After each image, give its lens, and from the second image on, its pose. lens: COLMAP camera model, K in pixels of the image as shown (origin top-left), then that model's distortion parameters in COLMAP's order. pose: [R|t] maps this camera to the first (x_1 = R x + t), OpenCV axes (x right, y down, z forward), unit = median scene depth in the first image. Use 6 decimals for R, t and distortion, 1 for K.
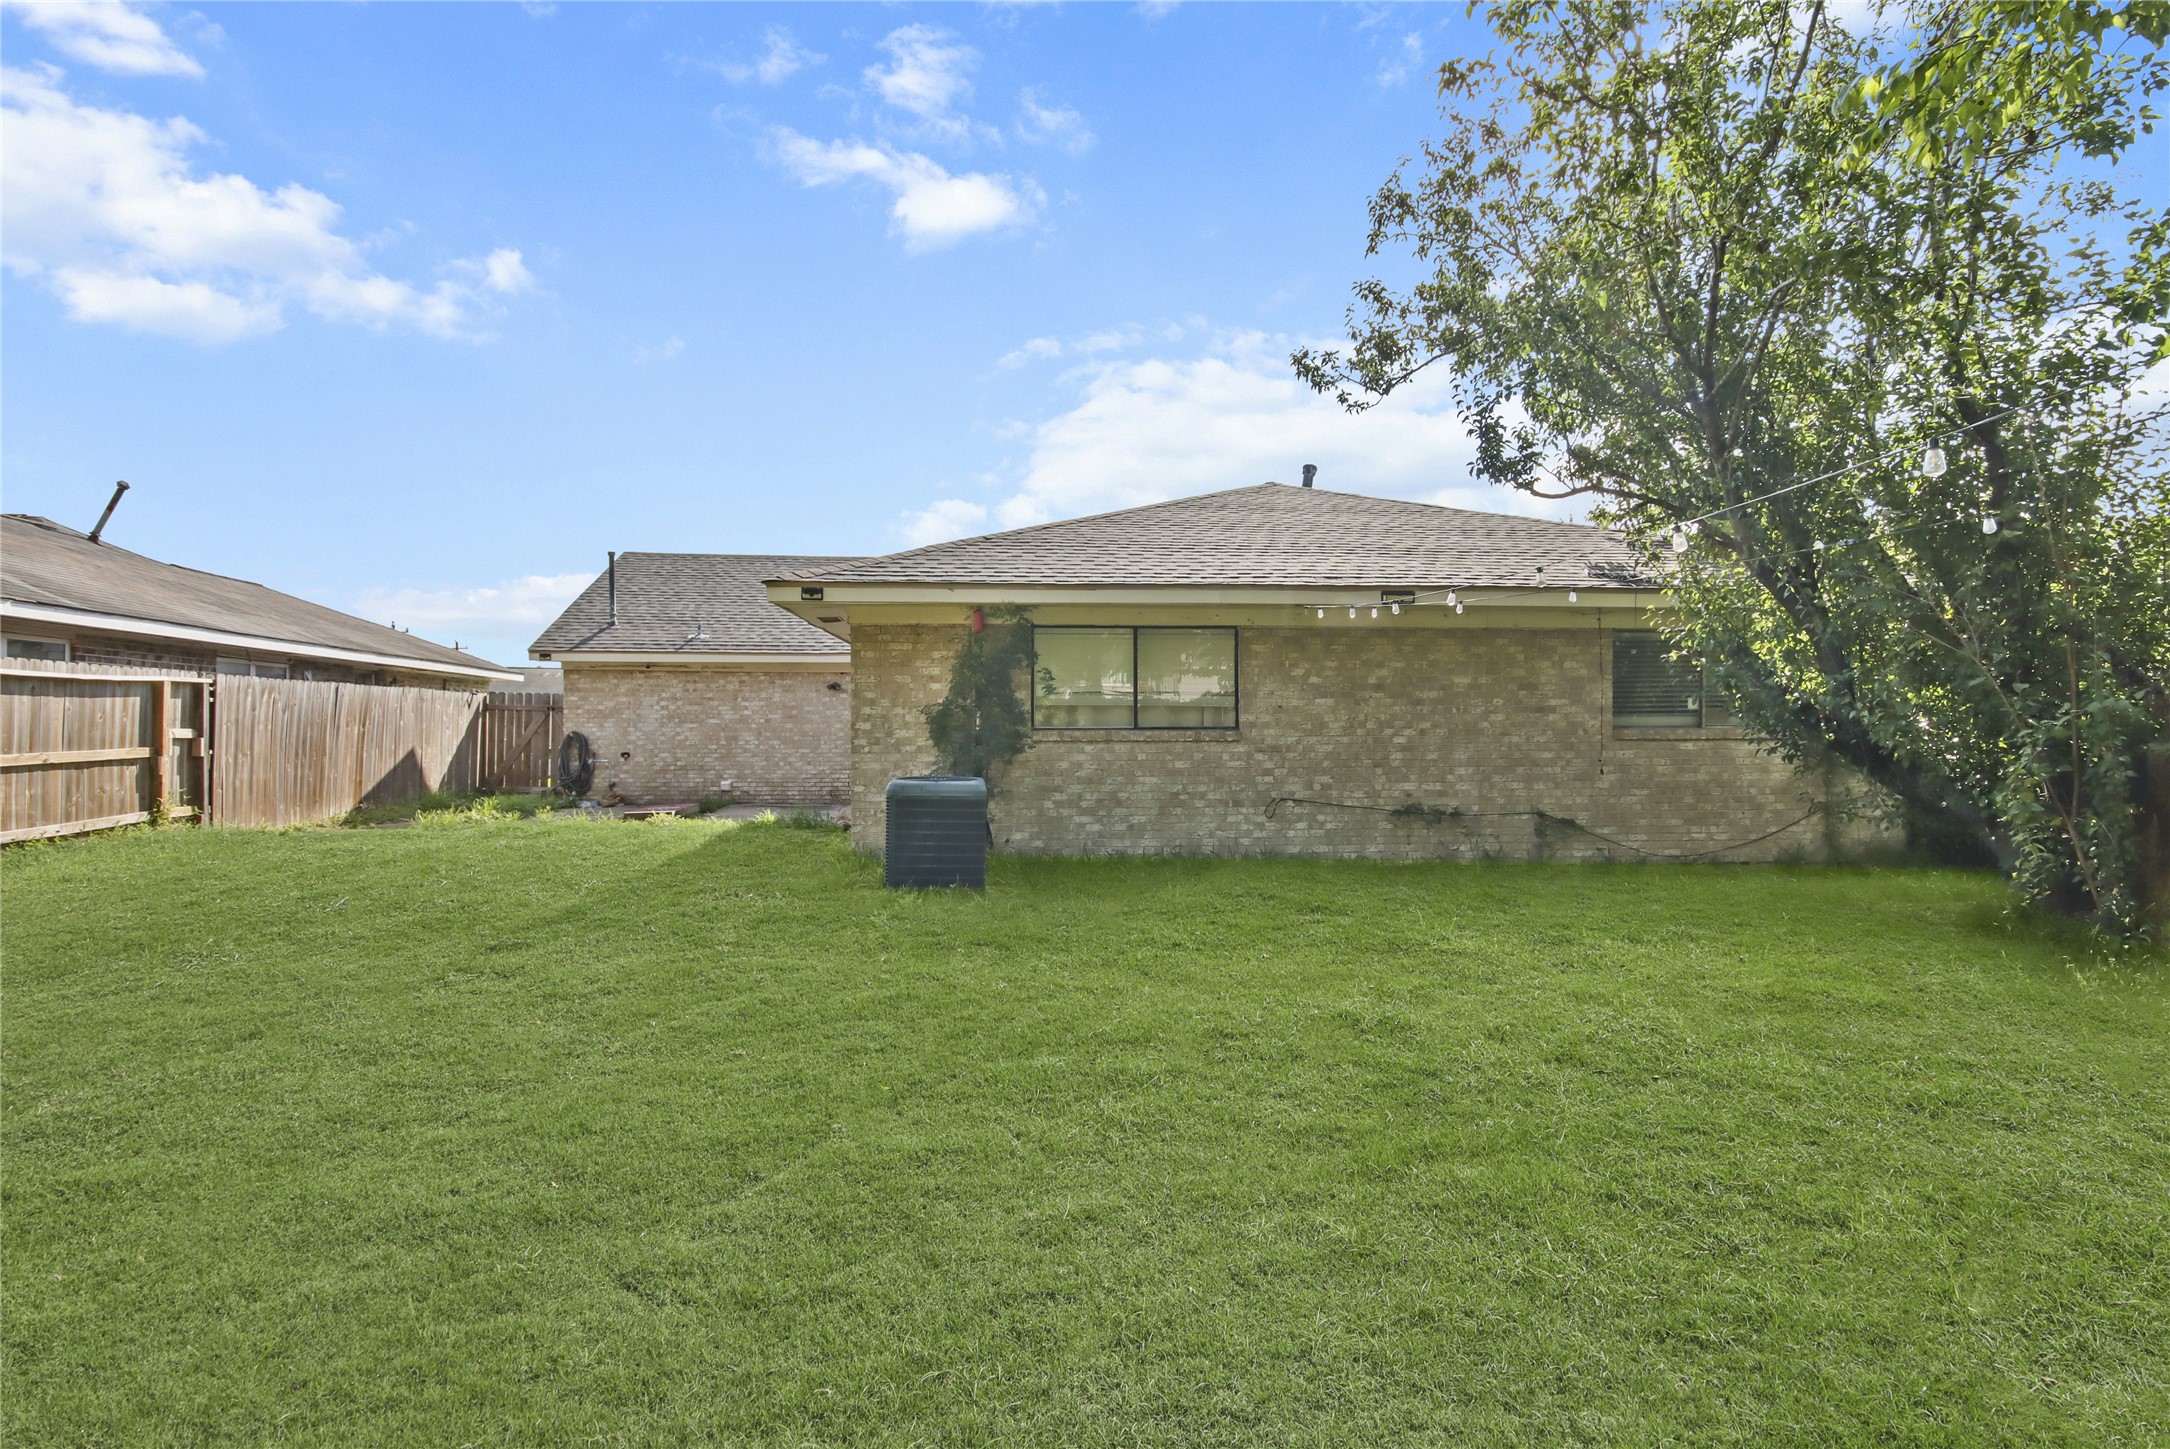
lens RADIAL K [[1023.6, 0, 1003.8], [0, 1023.6, 723.5], [0, 0, 1]] dist [-0.000006, 0.000059]
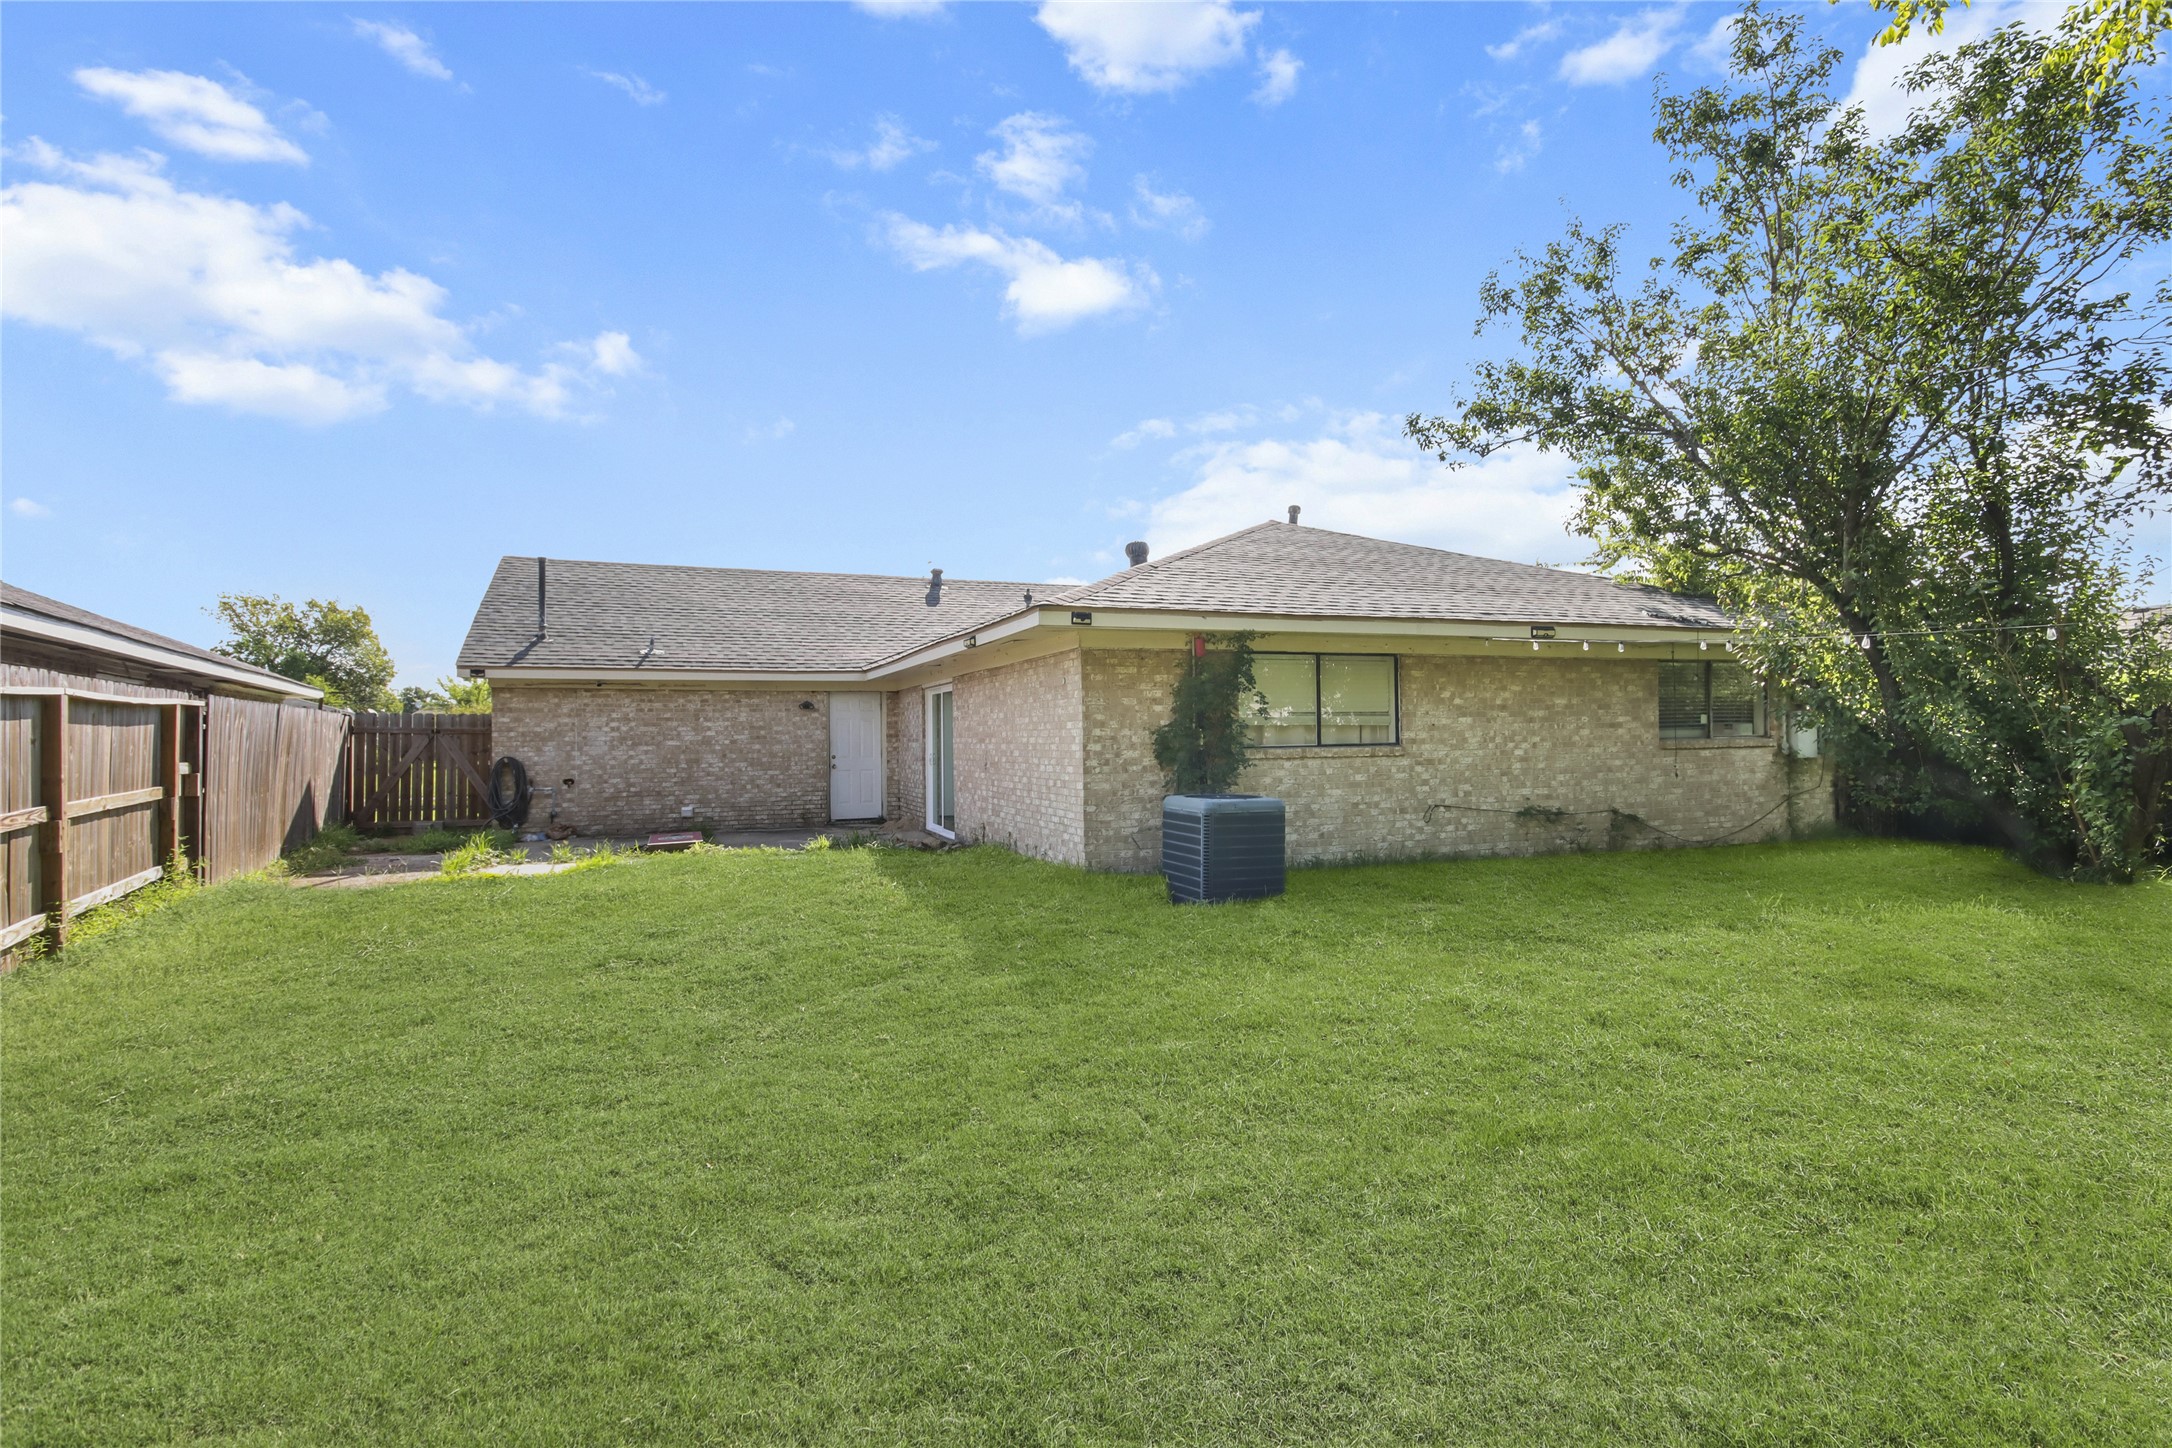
lens RADIAL K [[1024.6, 0, 1004.7], [0, 1024.6, 723.0], [0, 0, 1]] dist [-0.000006, 0.000059]
pose [[0.958941, -0.008614, 0.283475, -0.512249], [0.012625, 0.999844, -0.012324, -0.010325], [-0.283325, 0.015397, 0.958900, 0.038650]]
